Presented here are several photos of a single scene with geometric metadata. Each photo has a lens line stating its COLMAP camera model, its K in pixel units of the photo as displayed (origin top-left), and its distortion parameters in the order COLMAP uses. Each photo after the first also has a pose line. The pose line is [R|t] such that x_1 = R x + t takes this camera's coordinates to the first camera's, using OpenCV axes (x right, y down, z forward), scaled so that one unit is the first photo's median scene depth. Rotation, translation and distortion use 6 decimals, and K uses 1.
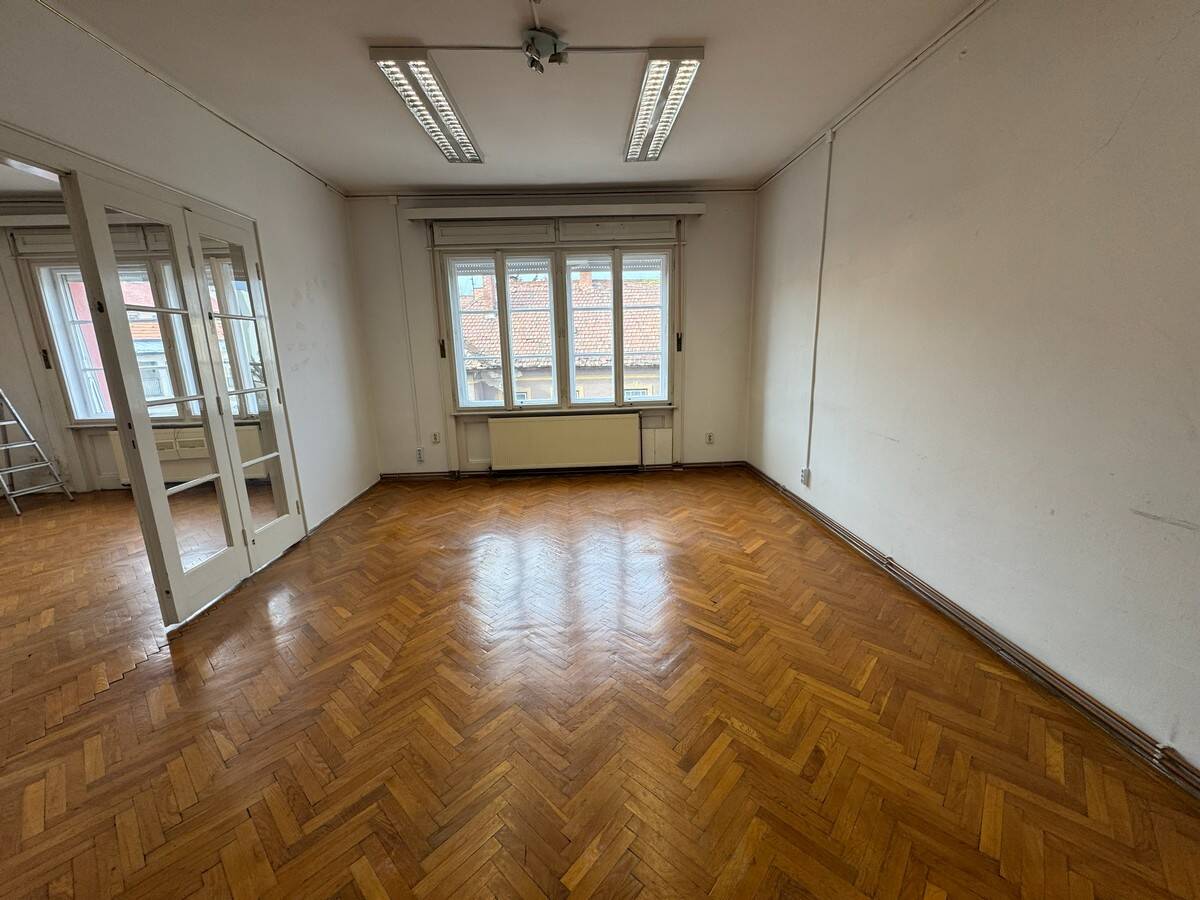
lens RADIAL K [[478.0, 0, 594.8], [0, 478.0, 453.8], [0, 0, 1]] dist [-0.004598, 0.000600]
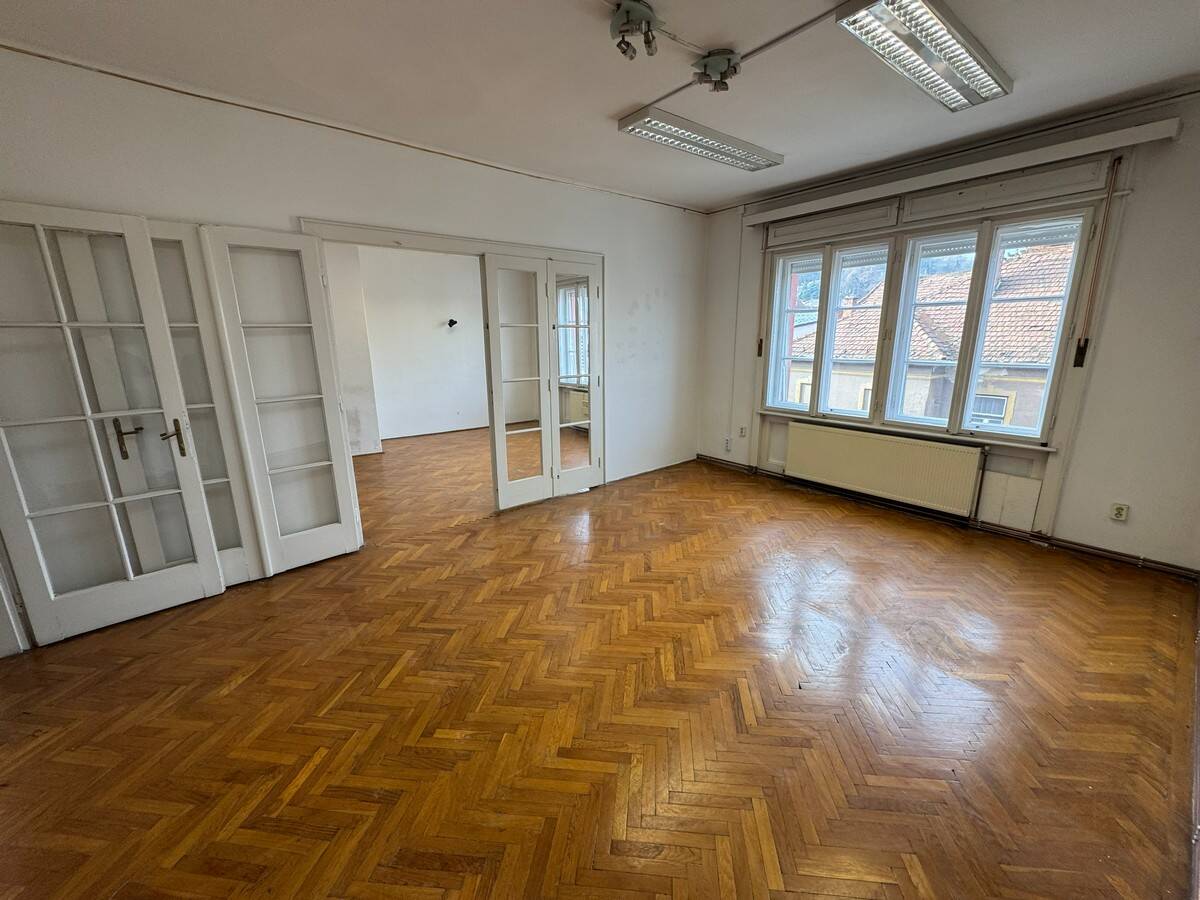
lens RADIAL K [[478.0, 0, 601.6], [0, 478.0, 453.1], [0, 0, 1]] dist [-0.004598, 0.000600]
pose [[0.589777, 0.213248, -0.778902, 0.332523], [-0.184726, 0.974557, 0.126942, -0.066356], [0.786155, 0.069016, 0.614164, 0.114165]]
